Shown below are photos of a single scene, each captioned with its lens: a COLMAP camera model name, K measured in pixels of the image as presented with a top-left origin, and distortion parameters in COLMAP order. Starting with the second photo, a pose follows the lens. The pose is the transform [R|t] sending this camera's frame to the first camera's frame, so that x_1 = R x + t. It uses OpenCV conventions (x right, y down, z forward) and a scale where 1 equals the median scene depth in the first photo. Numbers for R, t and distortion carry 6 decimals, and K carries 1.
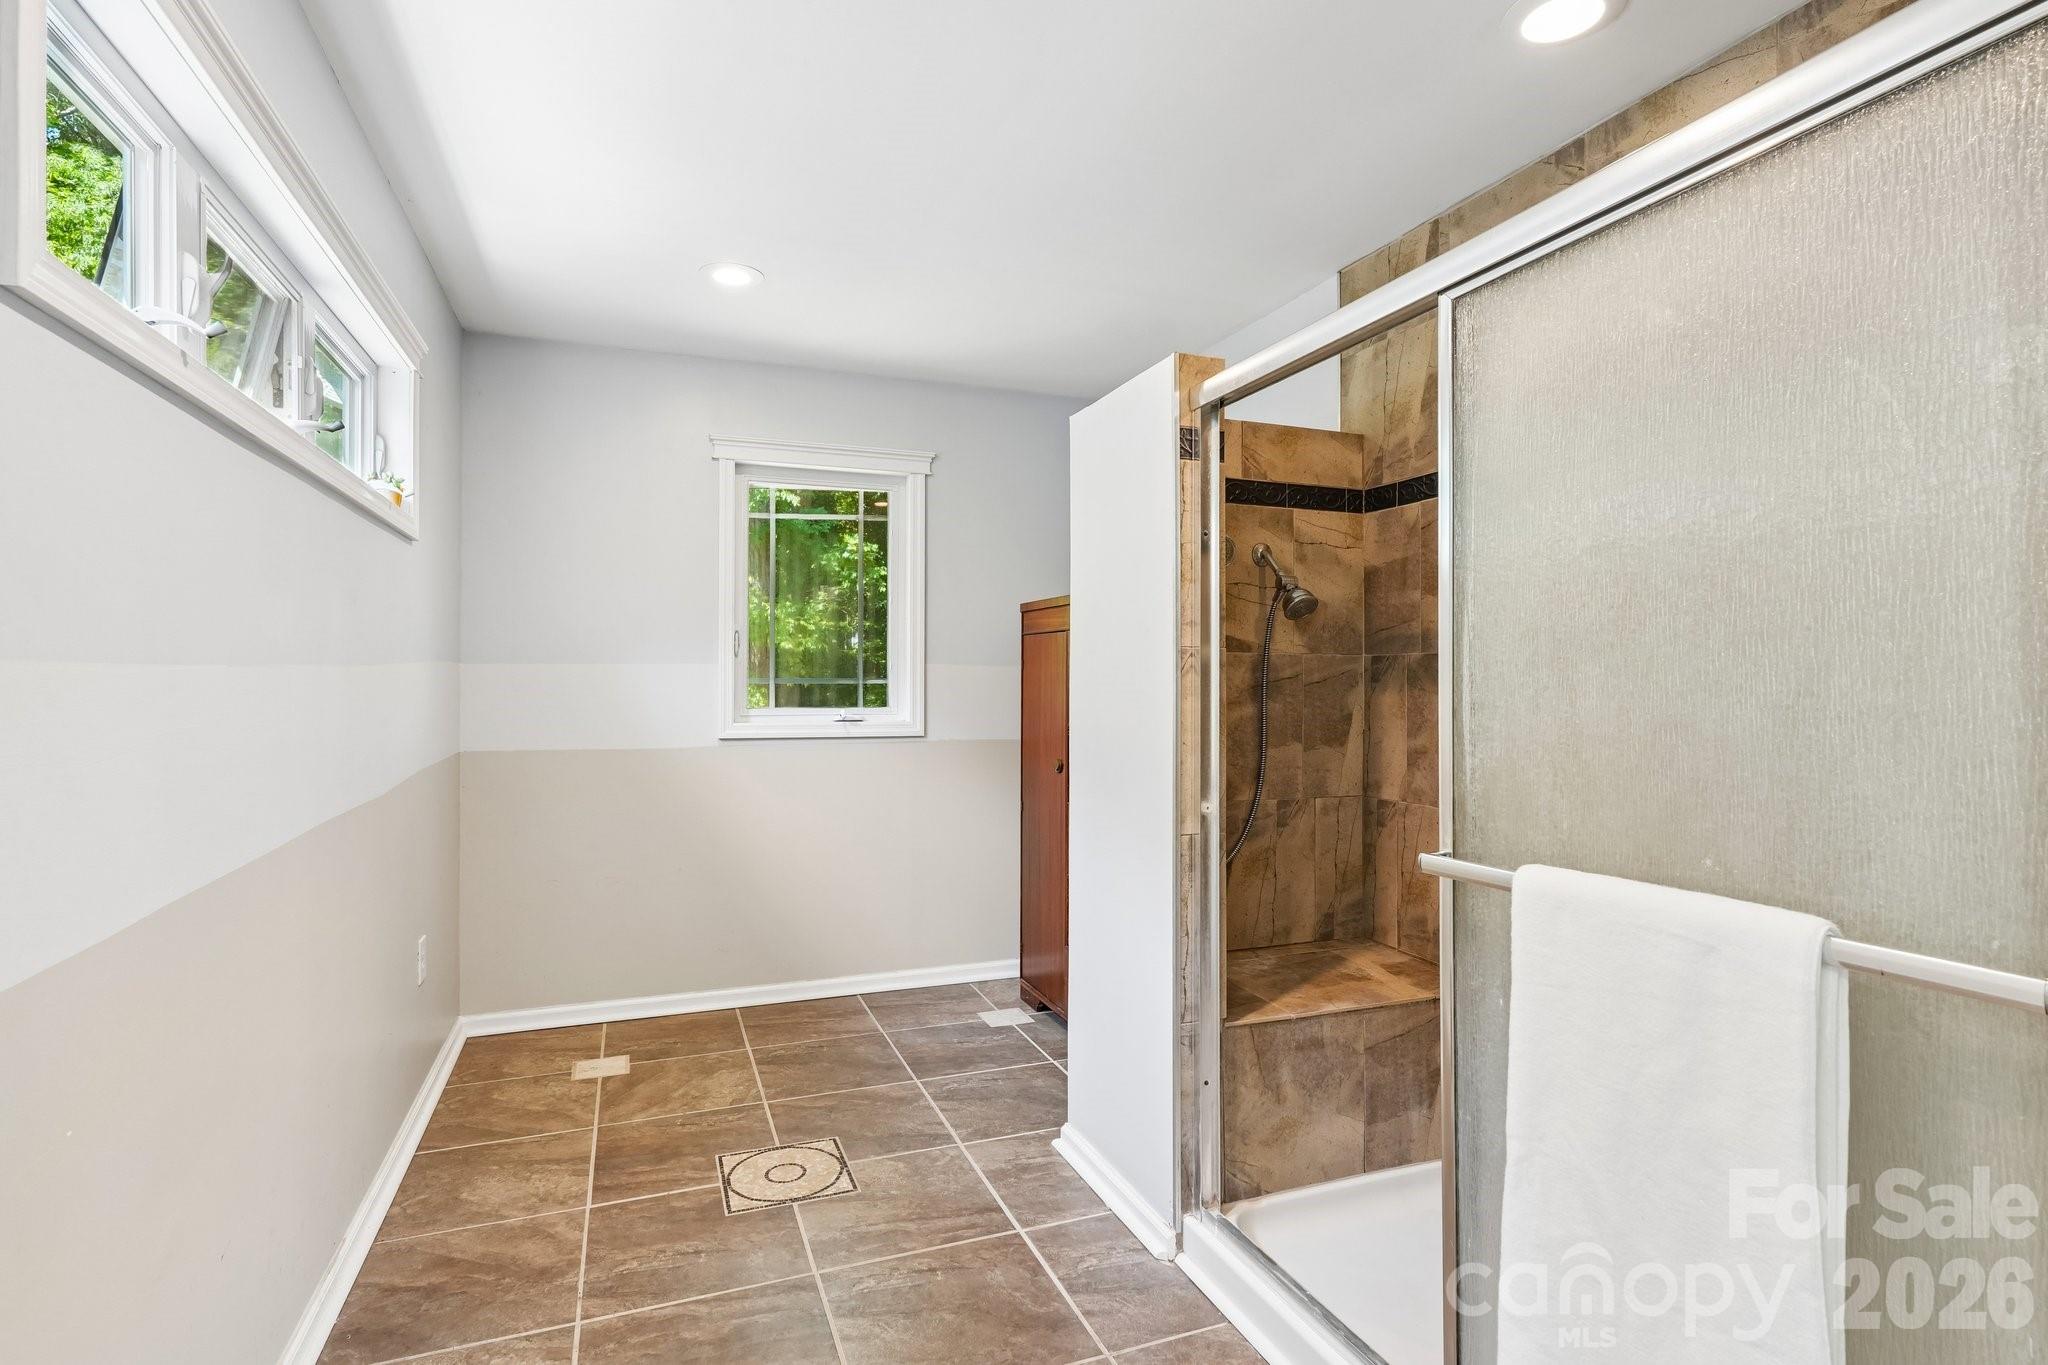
lens RADIAL K [[1014.3, 0, 1056.0], [0, 1014.3, 683.6], [0, 0, 1]] dist [0.005314, 0.001833]
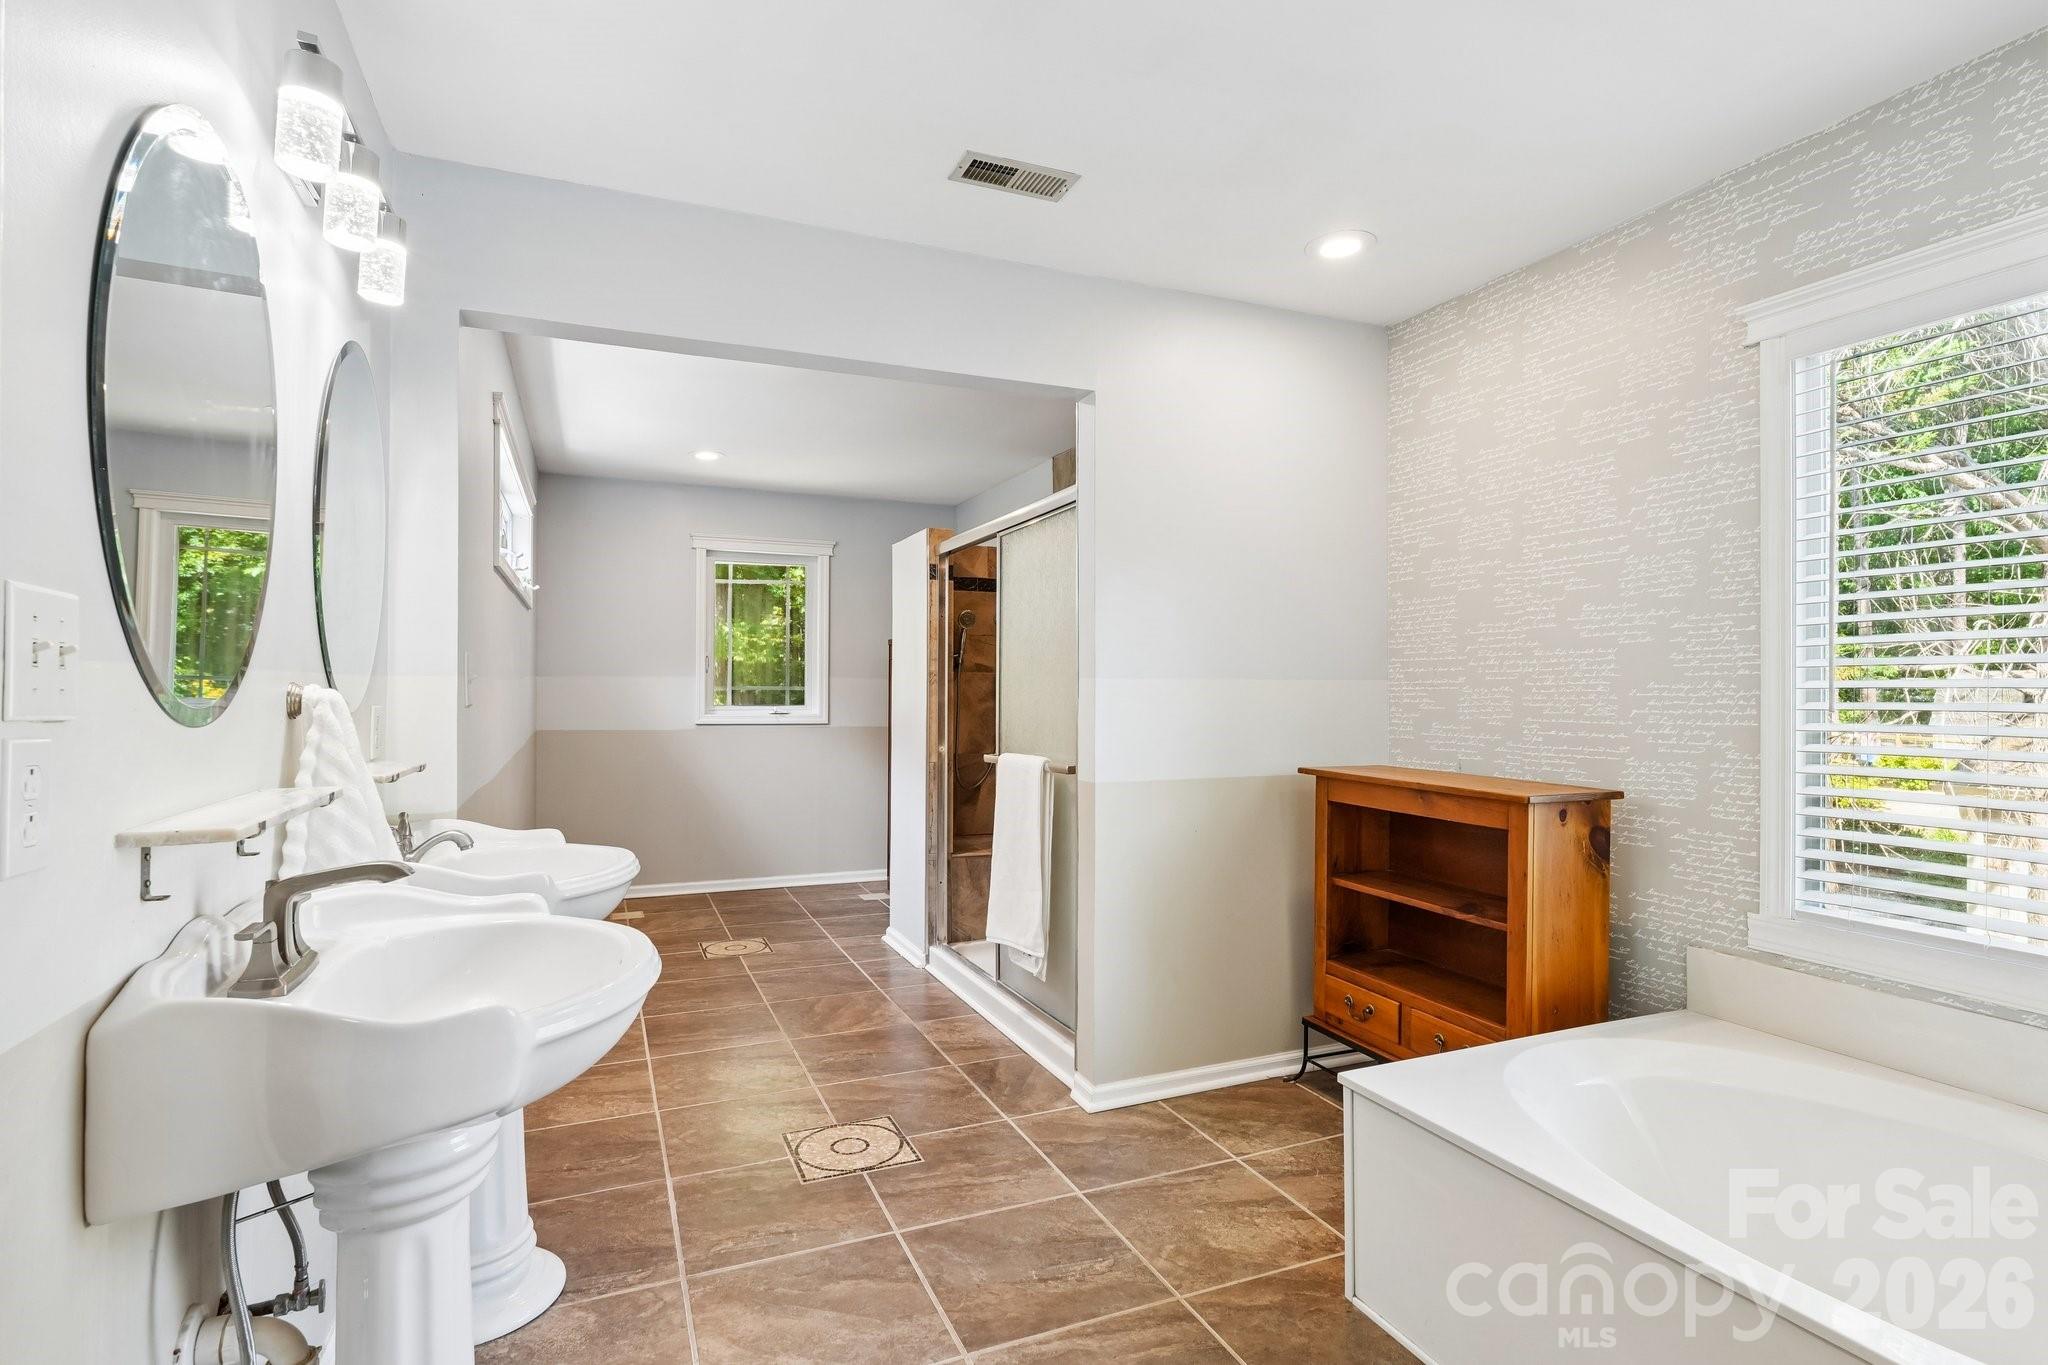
lens RADIAL K [[1014.3, 0, 1032.6], [0, 1014.3, 684.0], [0, 0, 1]] dist [0.005314, 0.001833]
pose [[0.999836, 0.000983, 0.018076, 0.200387], [-0.000834, 0.999966, -0.008245, 0.004644], [-0.018083, 0.008228, 0.999803, -0.720320]]
